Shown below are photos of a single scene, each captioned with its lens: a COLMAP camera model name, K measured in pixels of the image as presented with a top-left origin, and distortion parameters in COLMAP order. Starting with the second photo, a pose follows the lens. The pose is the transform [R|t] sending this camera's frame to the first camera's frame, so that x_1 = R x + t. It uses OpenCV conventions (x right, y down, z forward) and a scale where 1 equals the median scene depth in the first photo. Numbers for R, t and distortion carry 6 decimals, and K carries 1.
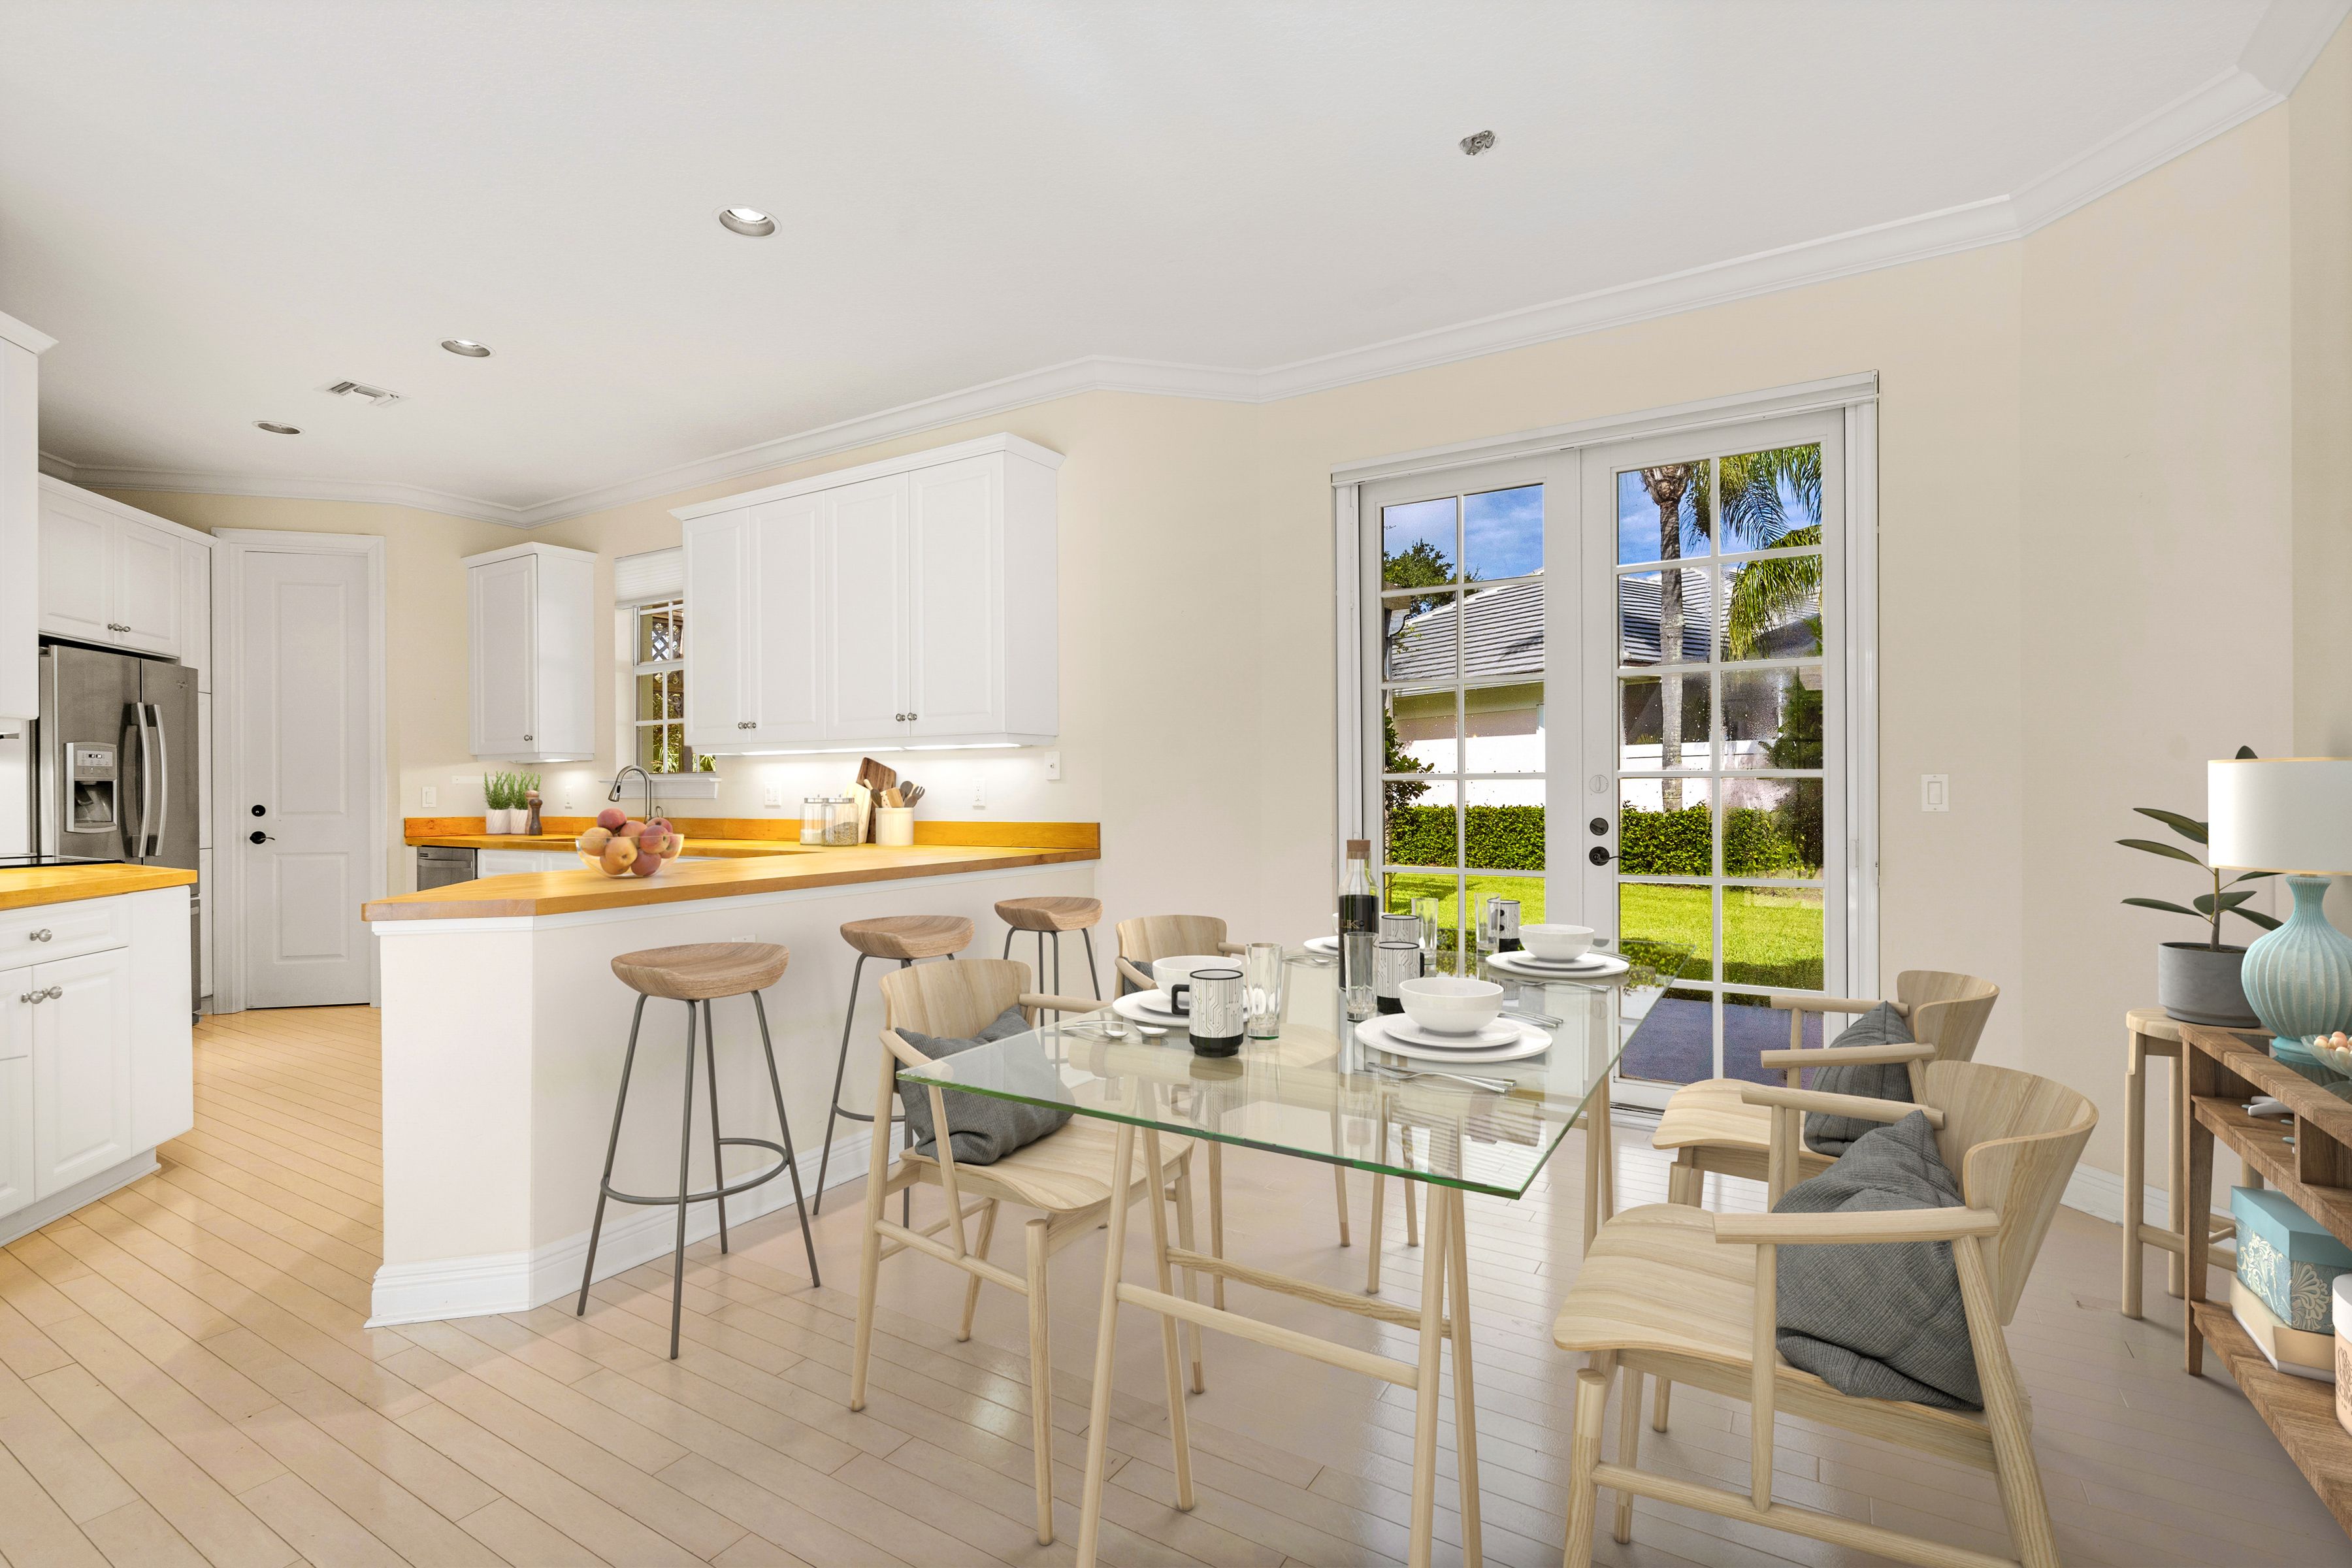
lens RADIAL K [[1082.9, 0, 1178.7], [0, 1082.9, 793.0], [0, 0, 1]] dist [0.002881, 0.000336]
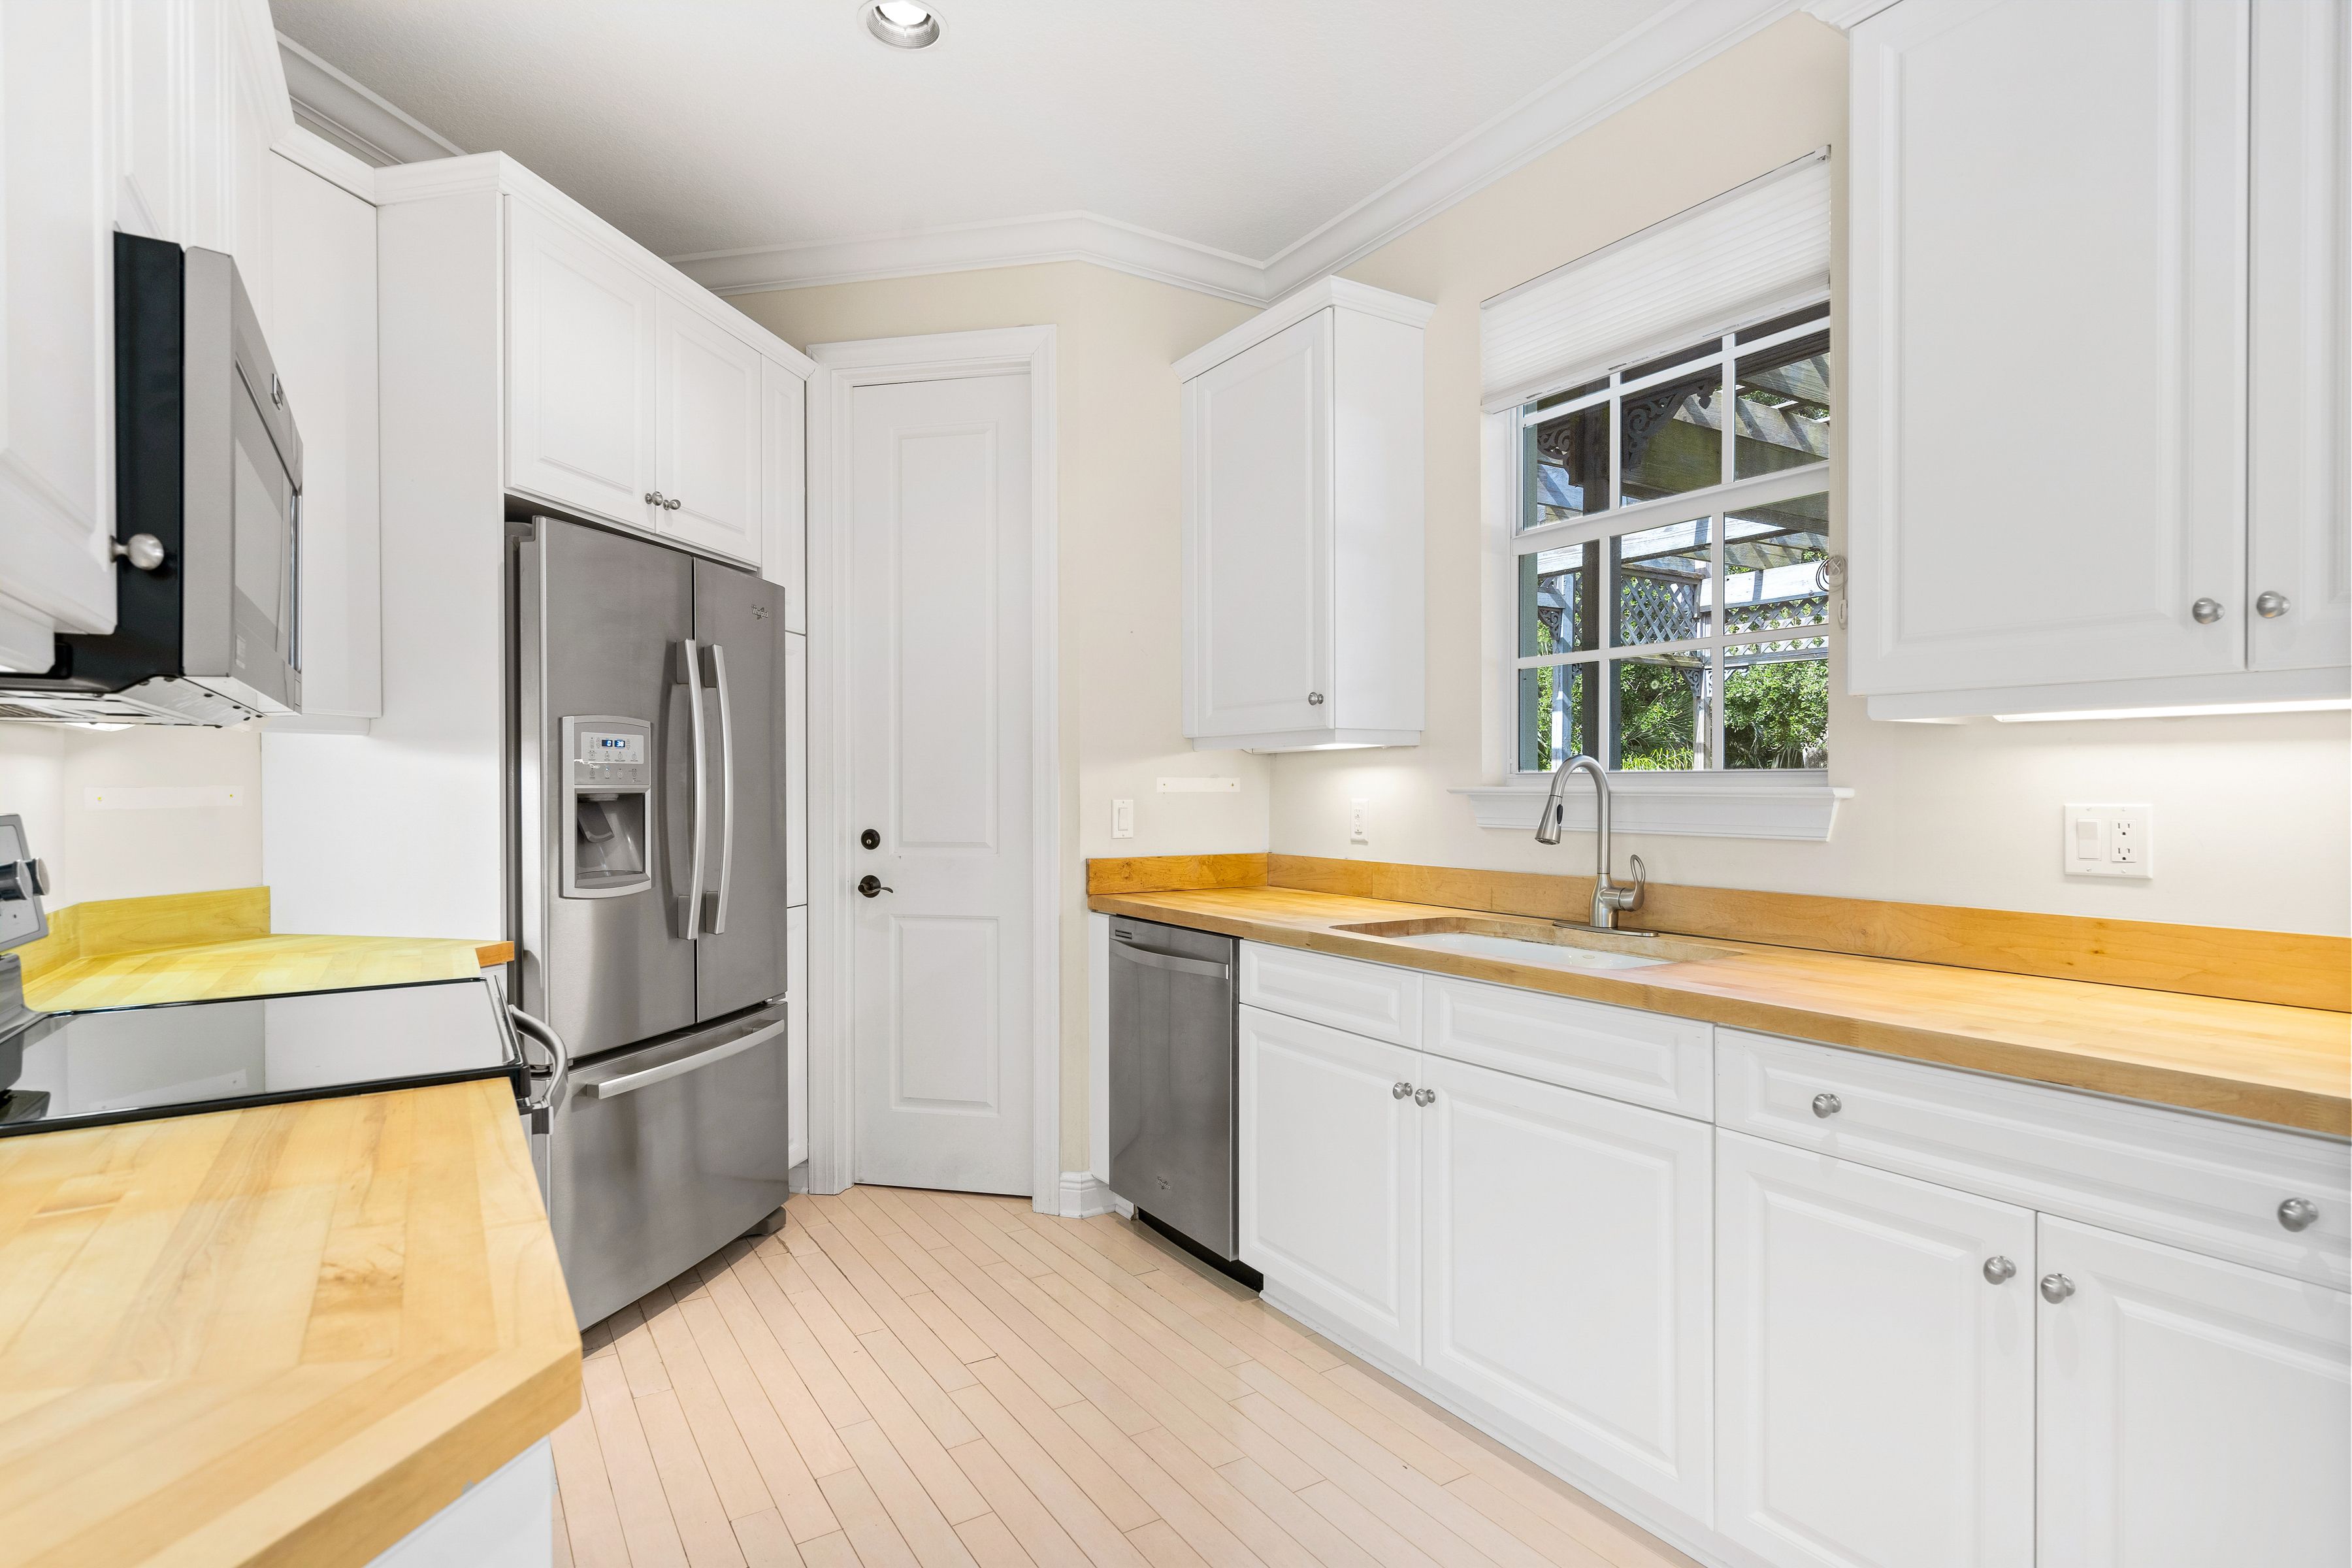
lens RADIAL K [[1207.7, 0, 1176.0], [0, 1207.7, 784.0], [0, 0, 1]] dist [-0.000855, 0.000118]
pose [[0.893847, 0.003361, -0.448359, -0.481399], [-0.003926, 0.999992, -0.000331, -0.015225], [0.448355, 0.002055, 0.893853, 0.578556]]
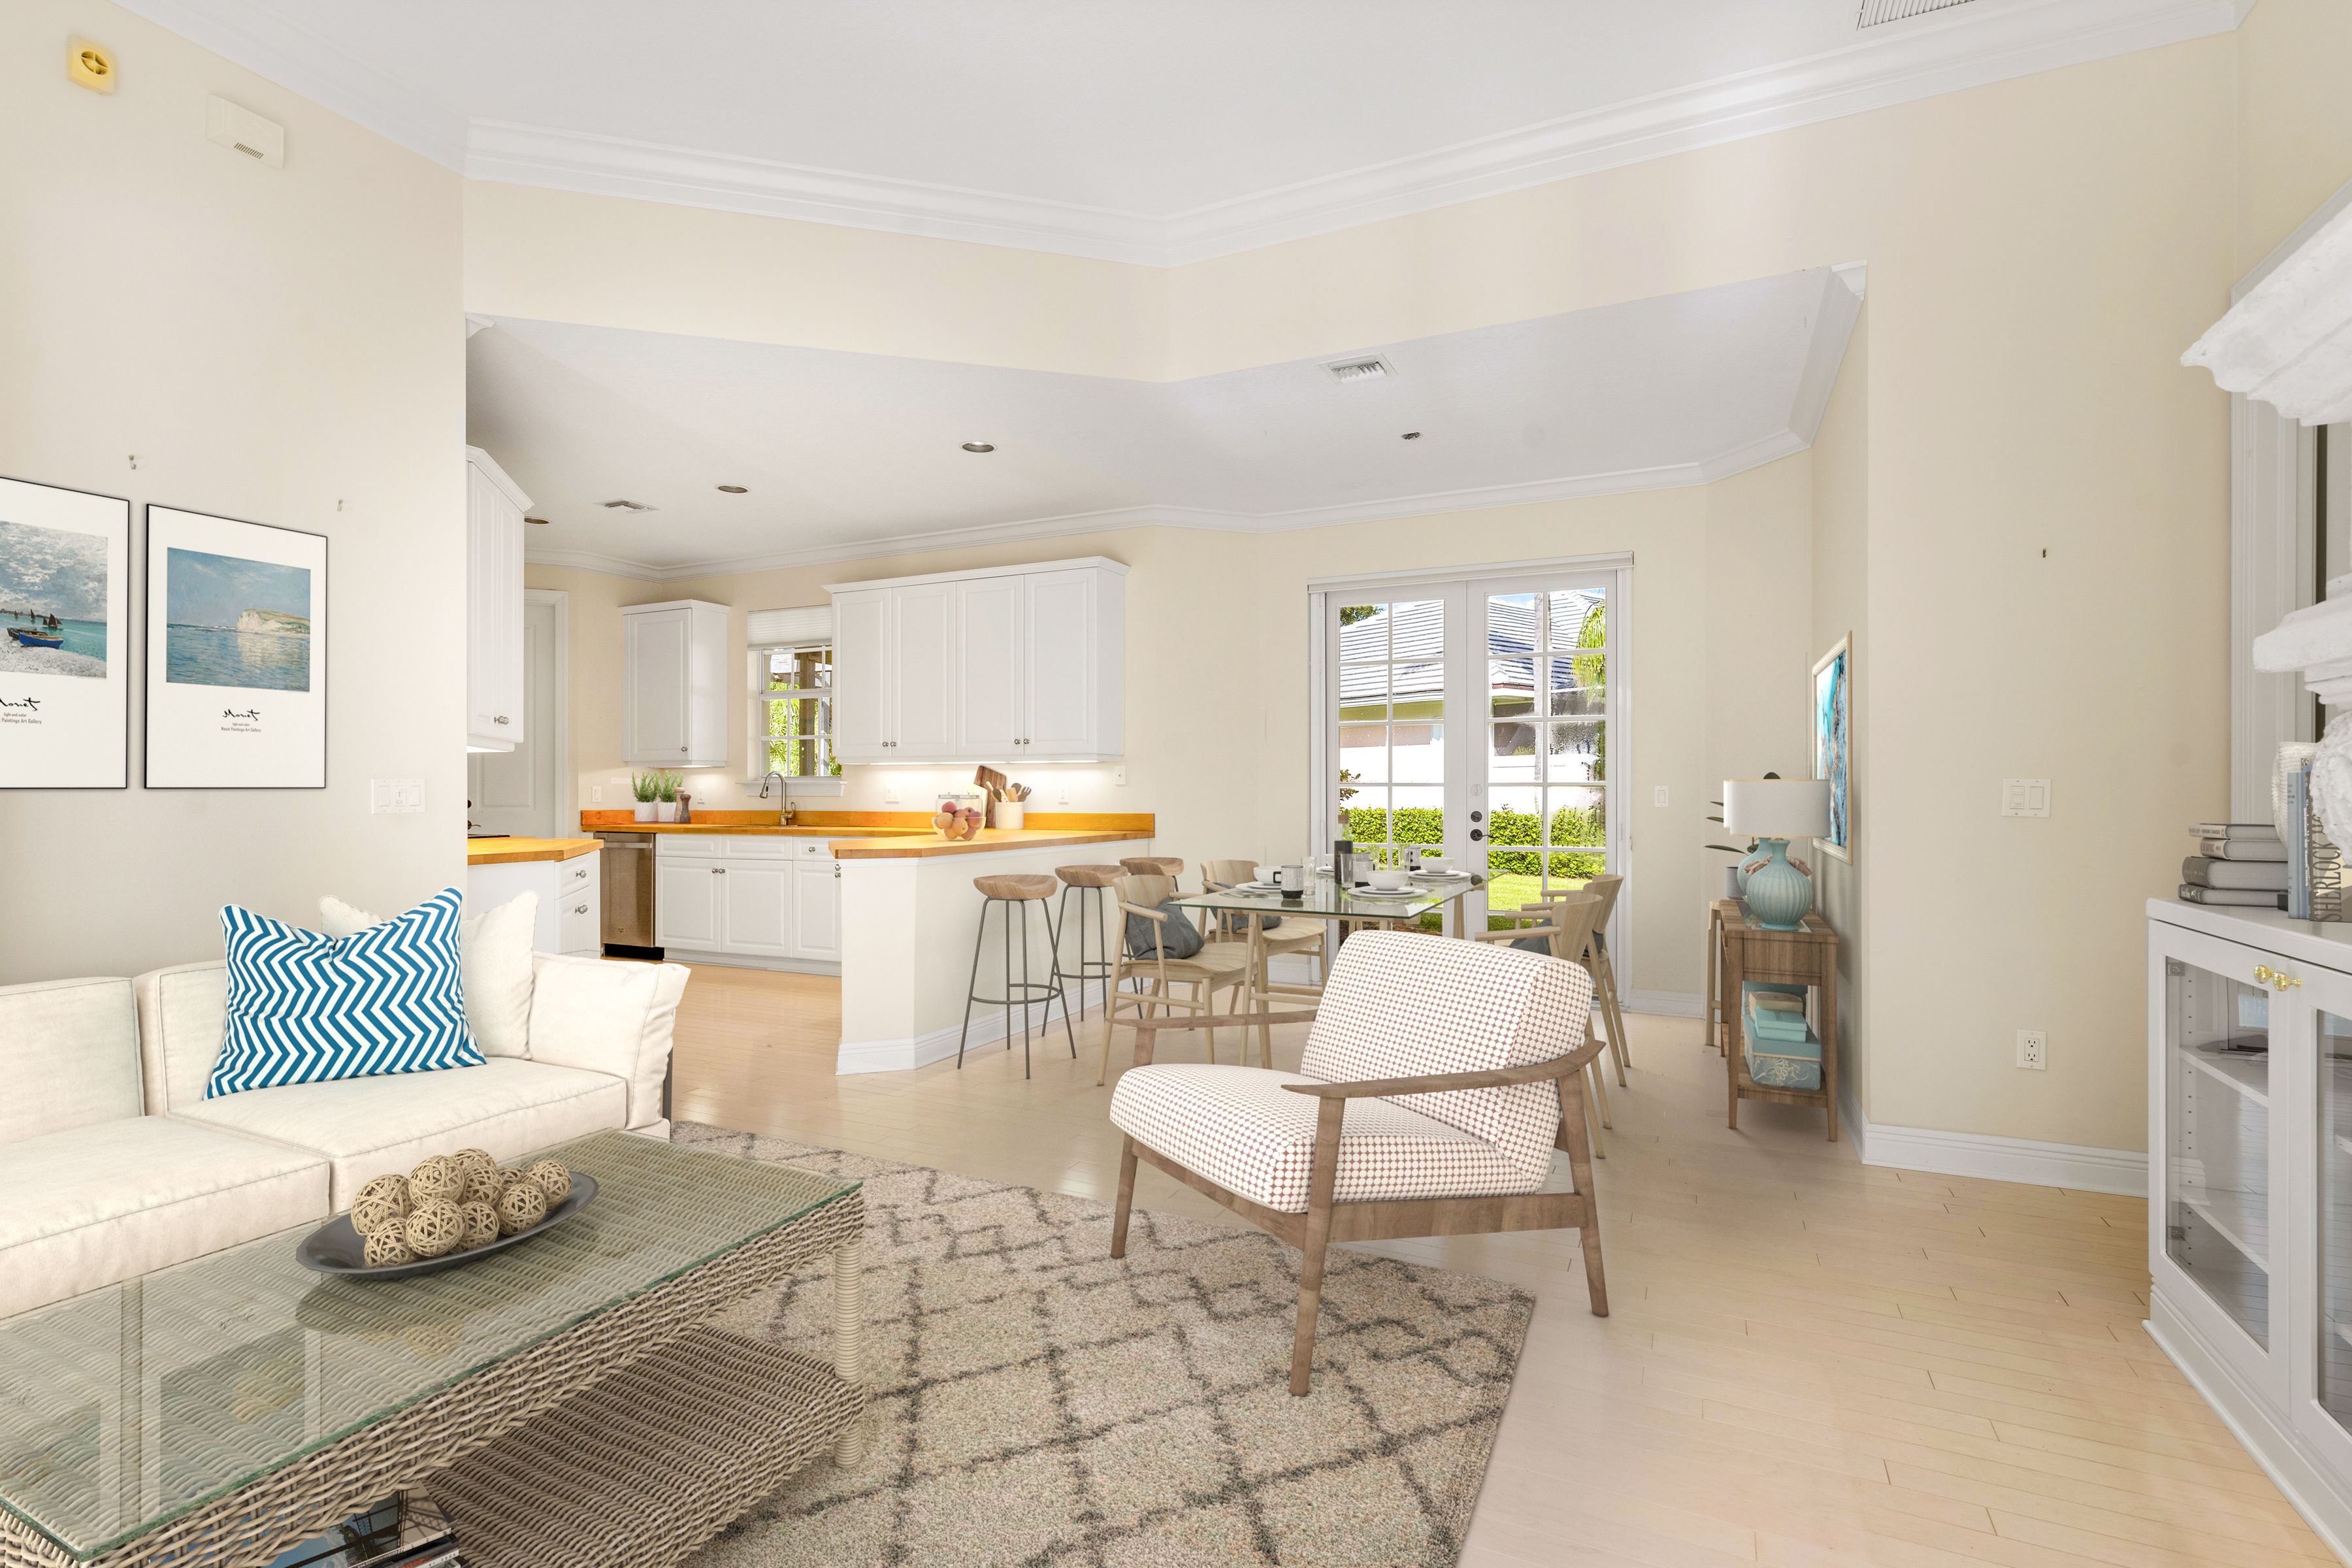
lens RADIAL K [[1082.9, 0, 1178.7], [0, 1082.9, 793.0], [0, 0, 1]] dist [0.002881, 0.000336]
pose [[0.995420, 0.006550, 0.095370, -0.150966], [-0.006147, 0.999971, -0.004516, 0.004940], [-0.095397, 0.003909, 0.995432, -0.411869]]
